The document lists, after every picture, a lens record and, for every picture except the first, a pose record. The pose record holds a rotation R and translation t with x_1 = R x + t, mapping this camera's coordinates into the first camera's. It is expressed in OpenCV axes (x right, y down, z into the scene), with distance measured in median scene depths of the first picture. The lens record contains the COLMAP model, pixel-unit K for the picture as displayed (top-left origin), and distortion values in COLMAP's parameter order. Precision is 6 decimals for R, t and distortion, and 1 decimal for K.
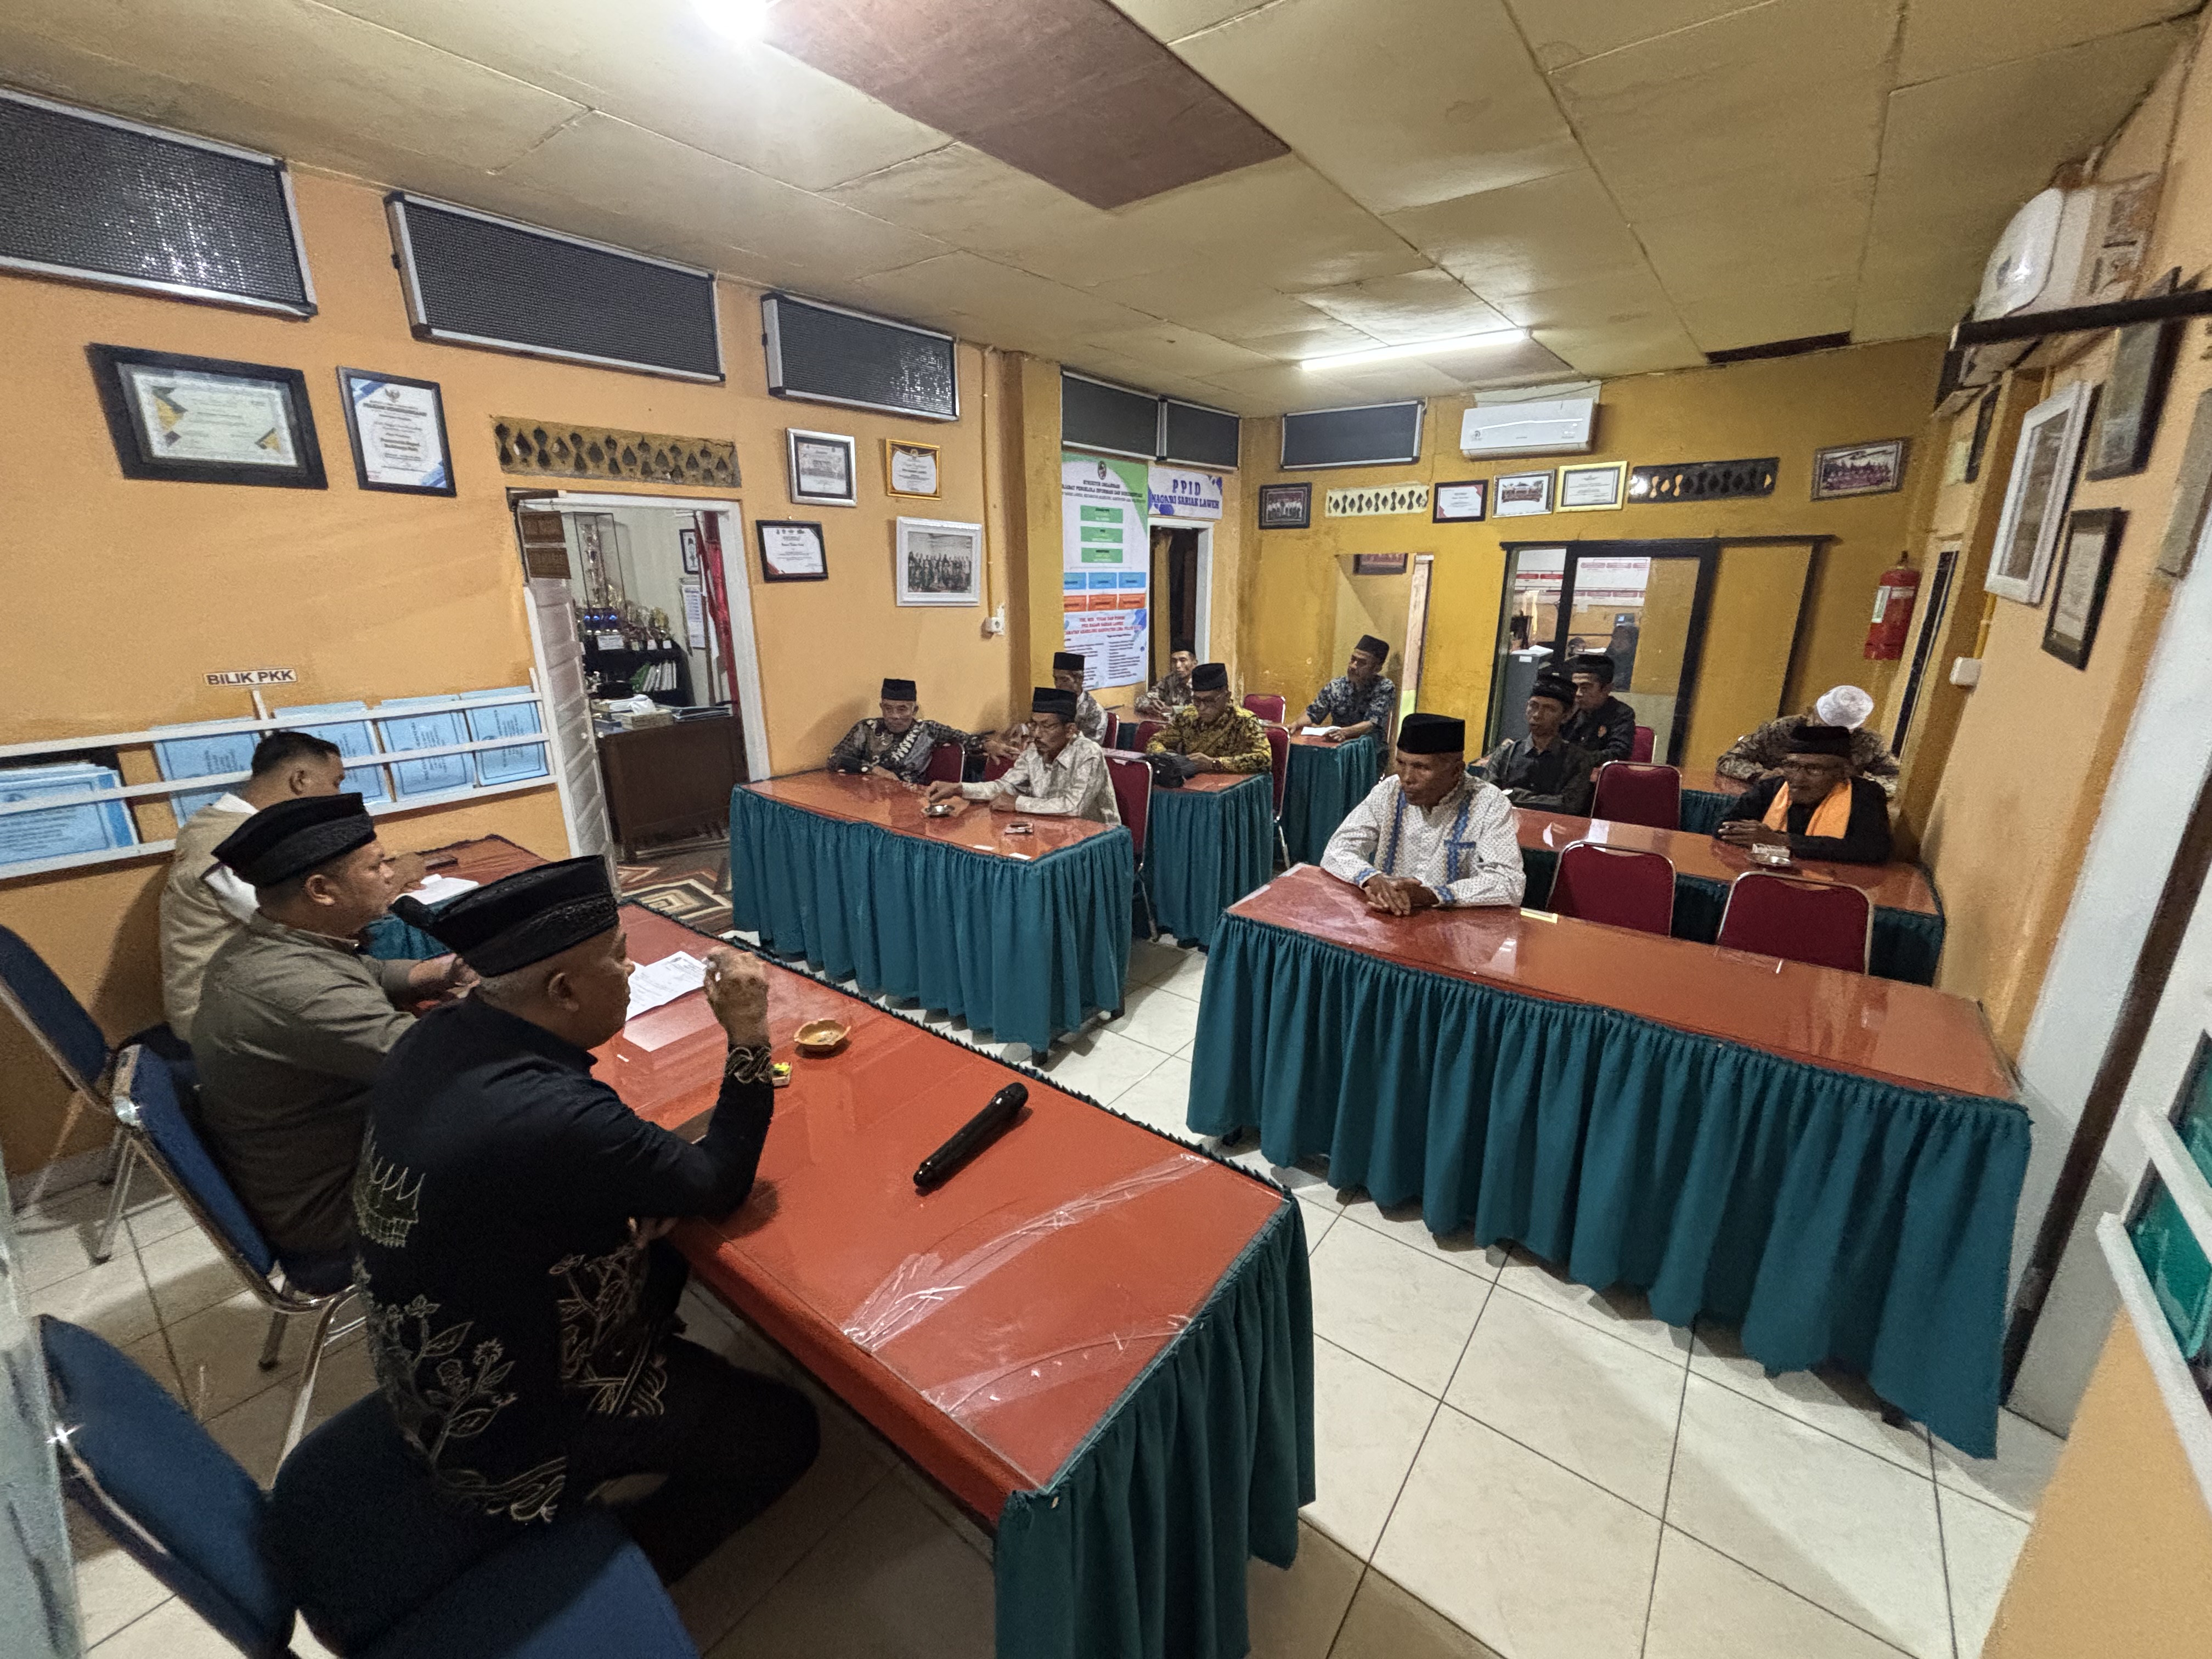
lens RADIAL K [[903.8, 0, 1113.8], [0, 903.8, 825.8], [0, 0, 1]] dist [0.006489, 0.000657]
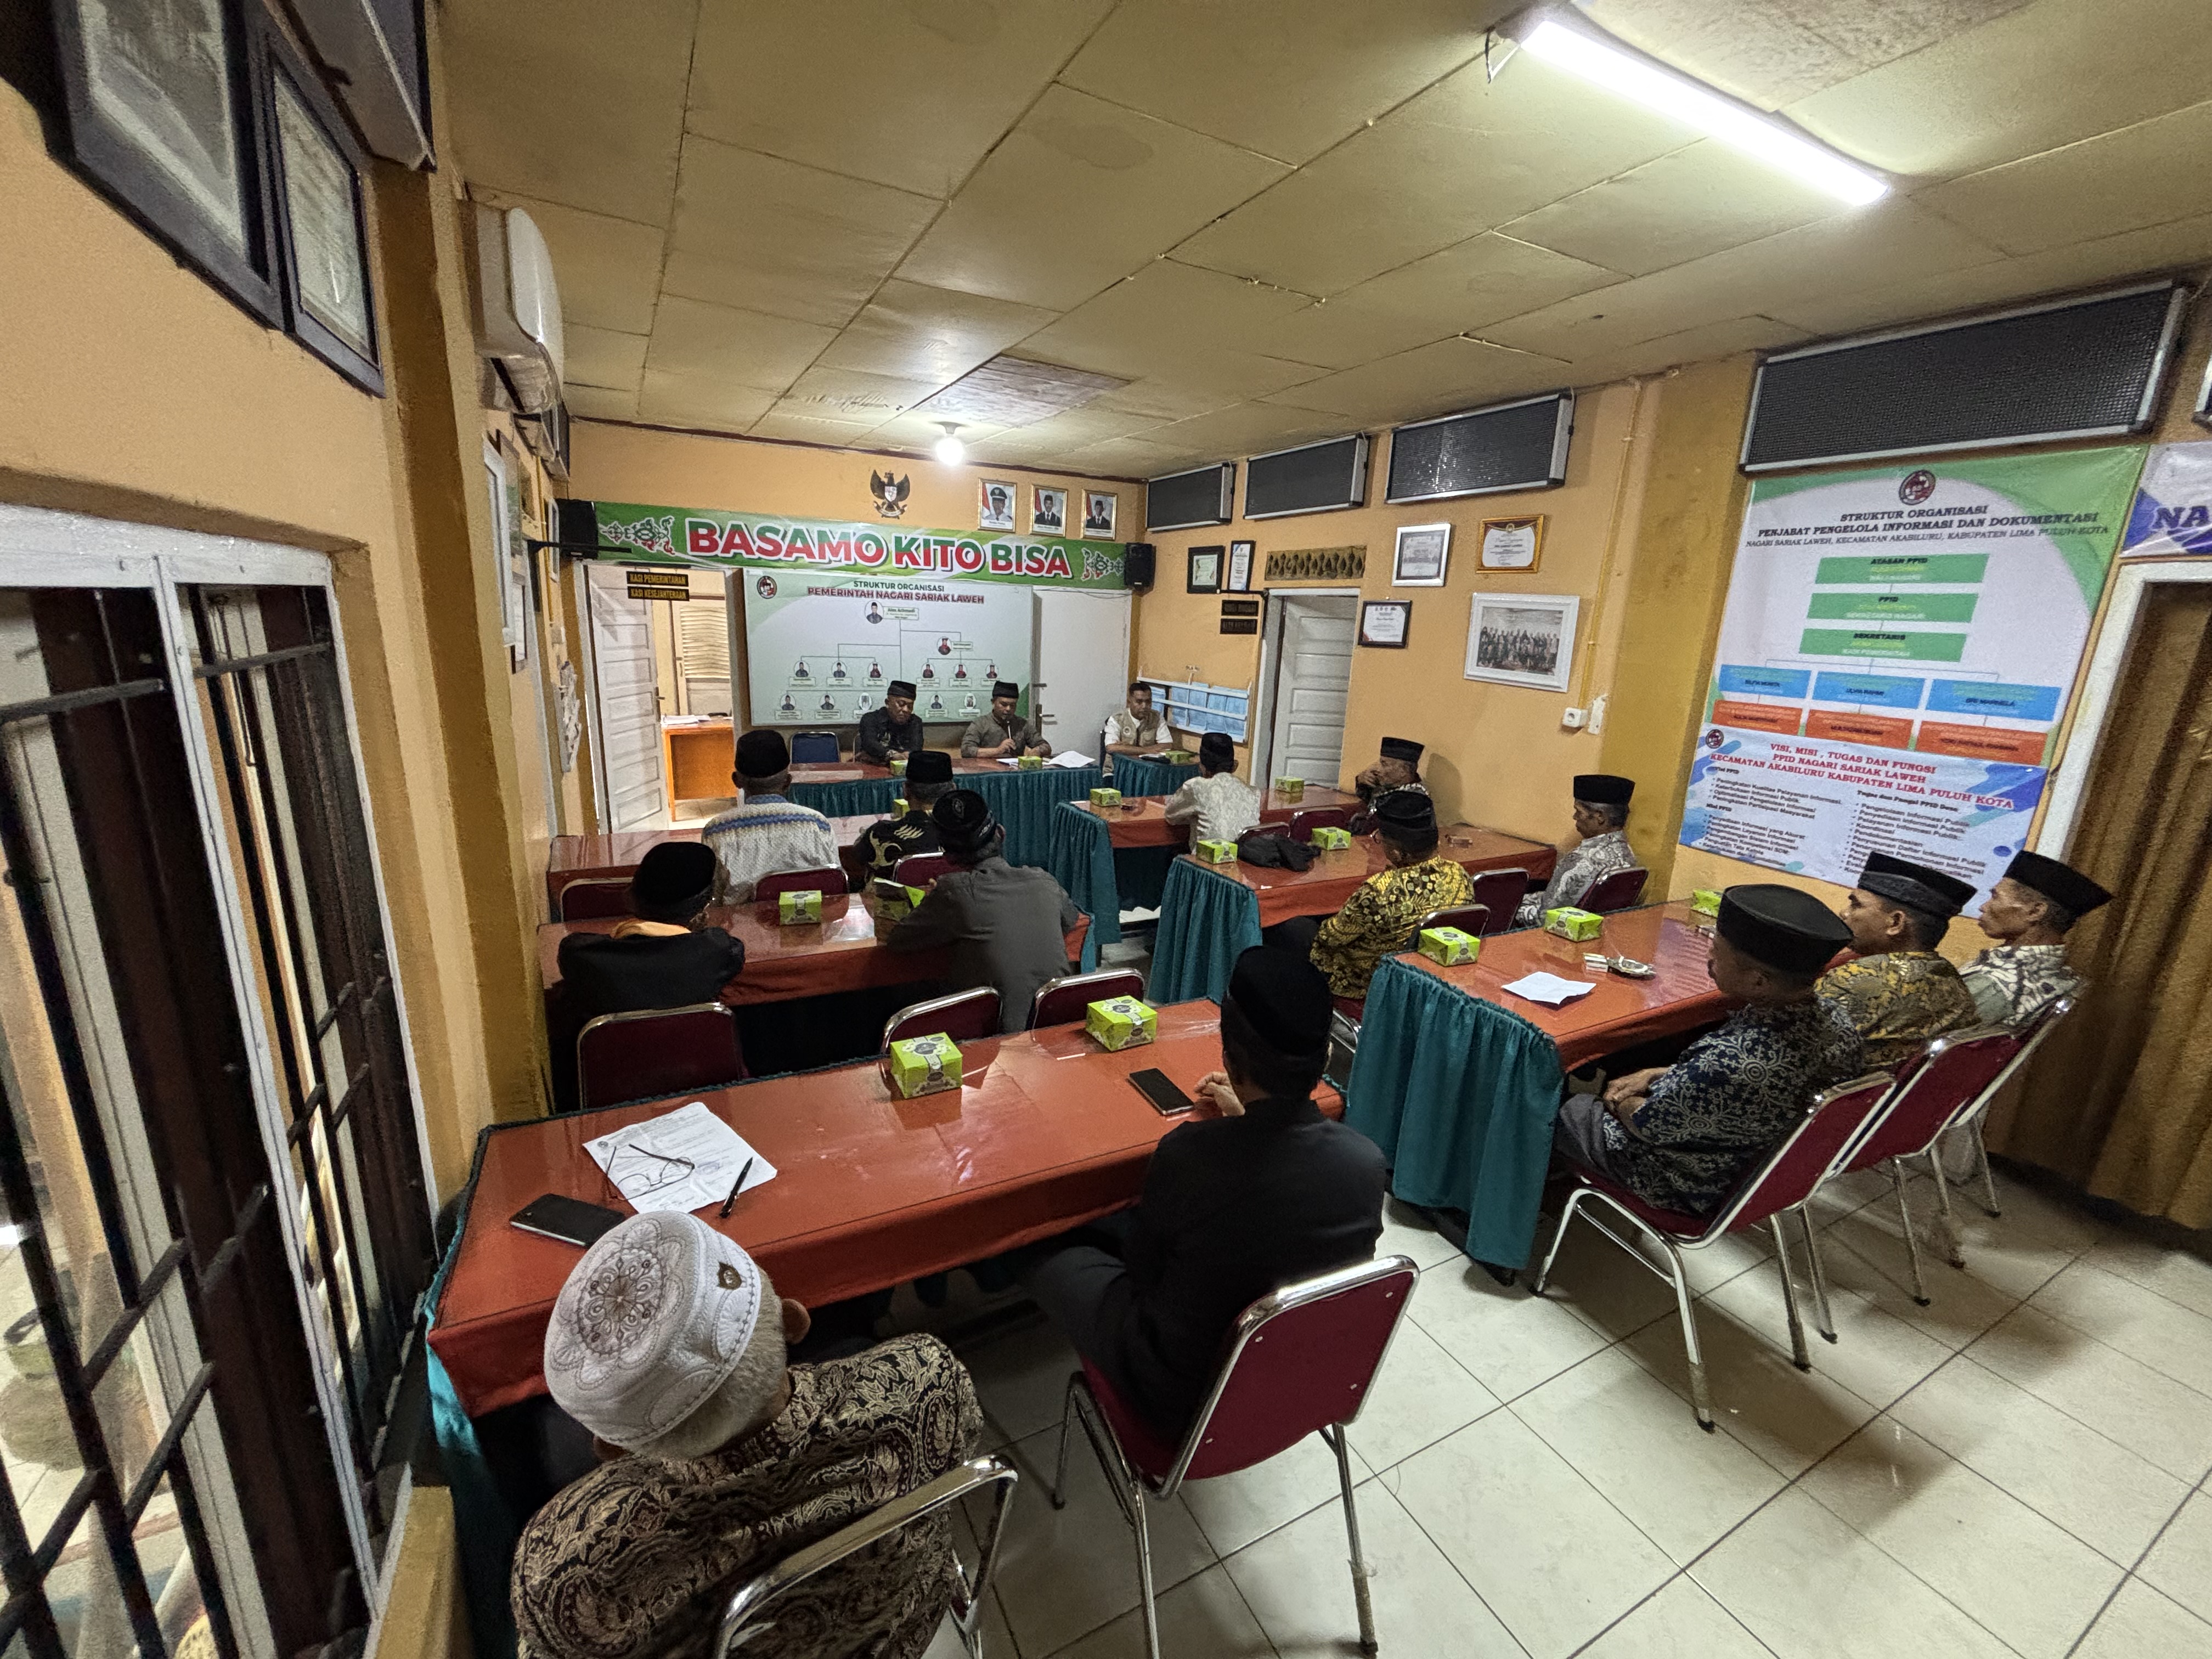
lens RADIAL K [[903.8, 0, 1112.9], [0, 903.8, 840.1], [0, 0, 1]] dist [0.006489, 0.000657]
pose [[-0.414723, 0.207100, -0.886067, 1.019066], [-0.290756, 0.892547, 0.344703, -0.372952], [0.862245, 0.400586, -0.309944, 1.231164]]
